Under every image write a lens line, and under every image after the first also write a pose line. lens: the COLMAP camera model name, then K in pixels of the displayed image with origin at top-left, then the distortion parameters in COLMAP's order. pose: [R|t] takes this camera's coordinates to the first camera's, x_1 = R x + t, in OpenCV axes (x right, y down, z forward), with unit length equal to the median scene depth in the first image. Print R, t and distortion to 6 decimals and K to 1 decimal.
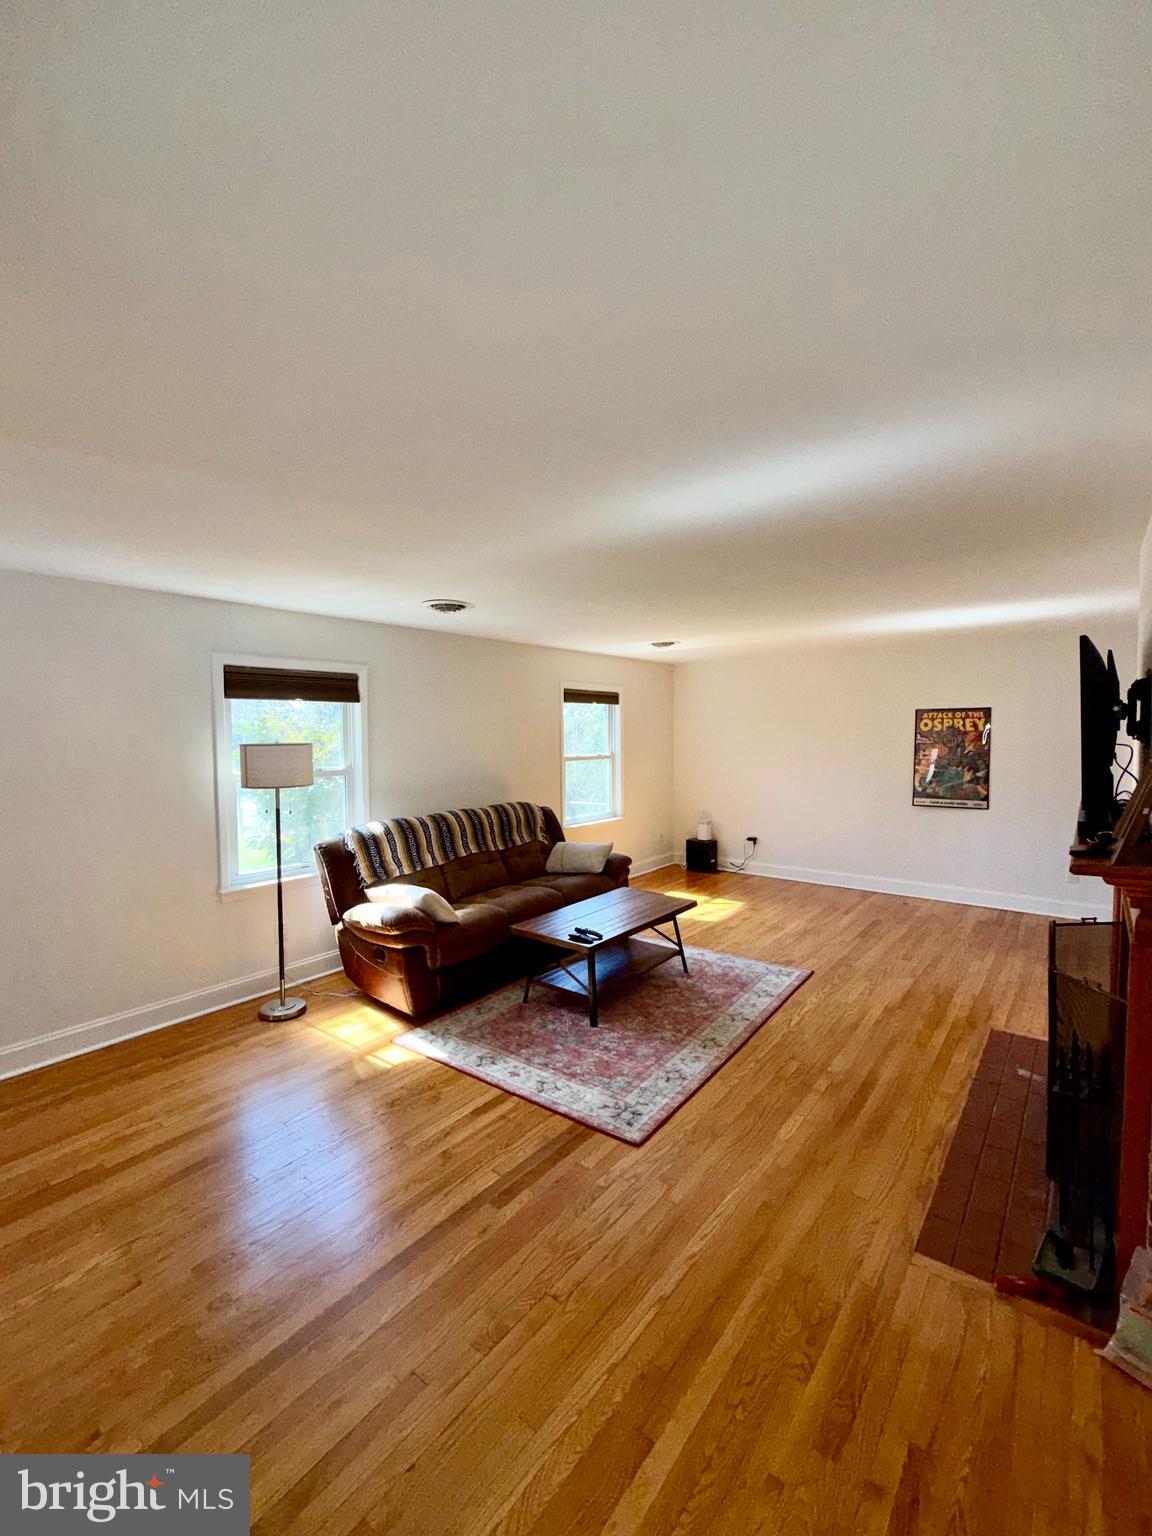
lens RADIAL K [[664.5, 0, 562.5], [0, 664.5, 755.1], [0, 0, 1]] dist [-0.004071, 0.002784]
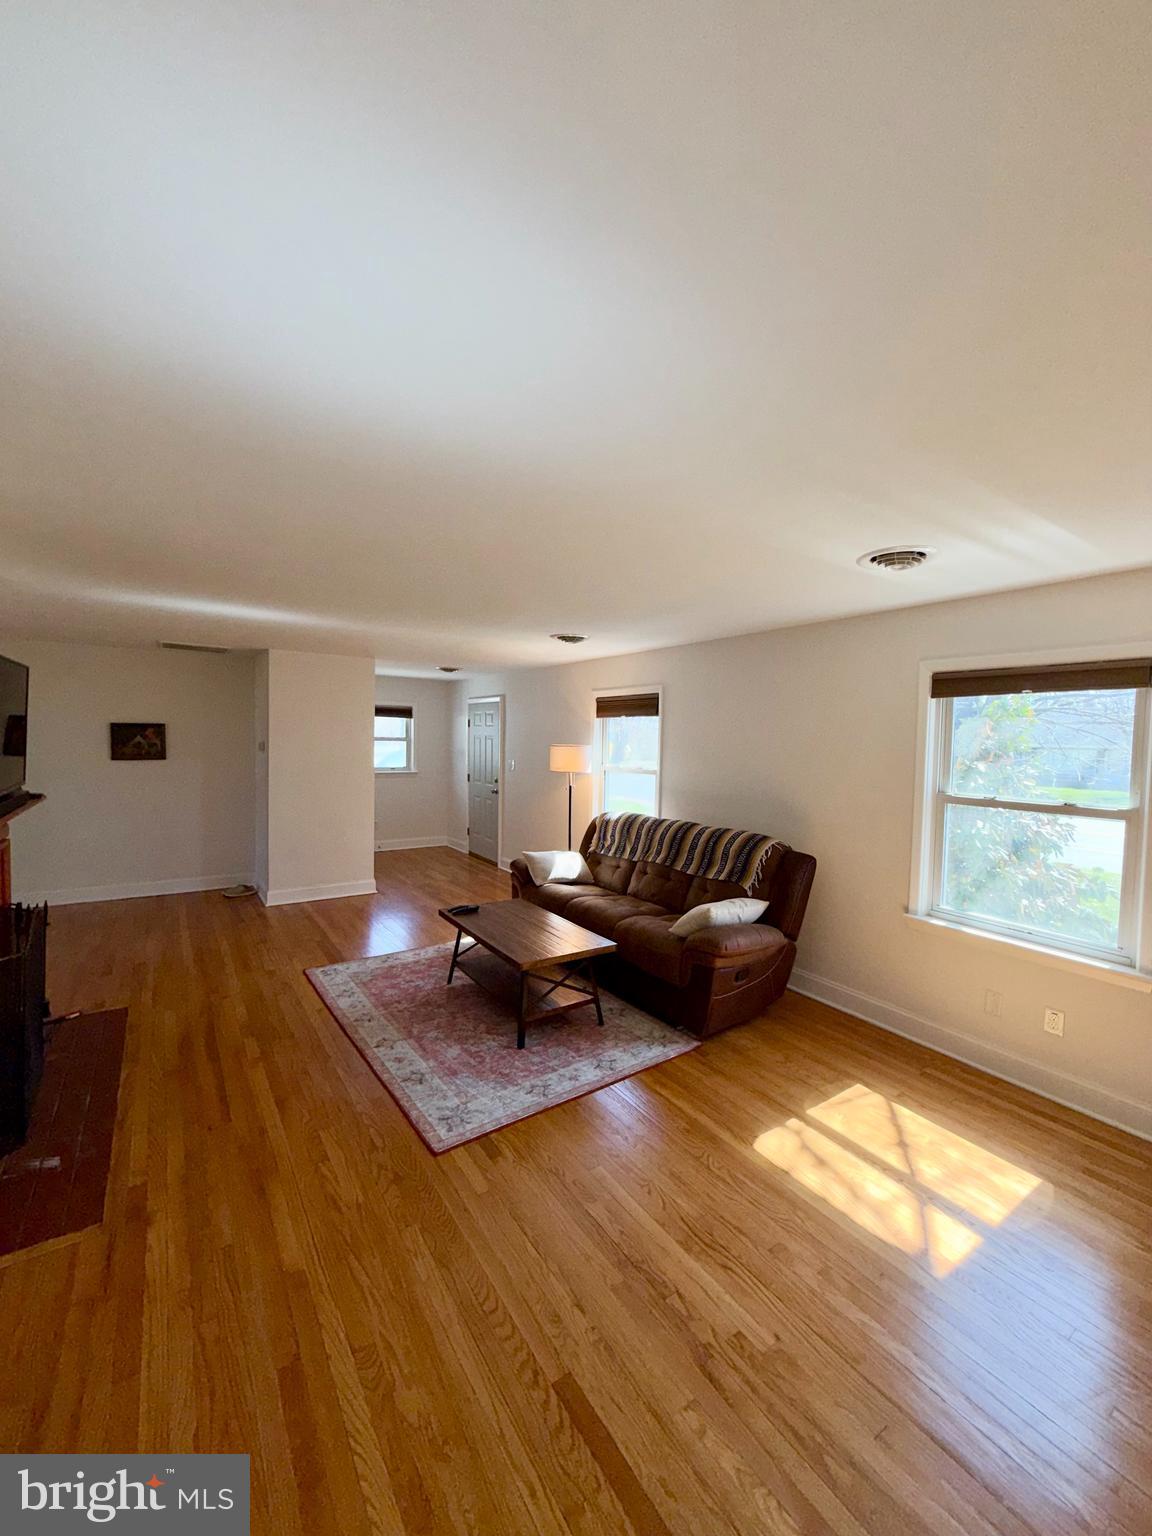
lens RADIAL K [[613.0, 0, 570.6], [0, 613.0, 764.3], [0, 0, 1]] dist [-0.002001, 0.001161]
pose [[-0.300137, 0.019492, -0.953697, 1.023237], [-0.077712, 0.995968, 0.044813, -0.039825], [0.950725, 0.087563, -0.297412, 1.523262]]
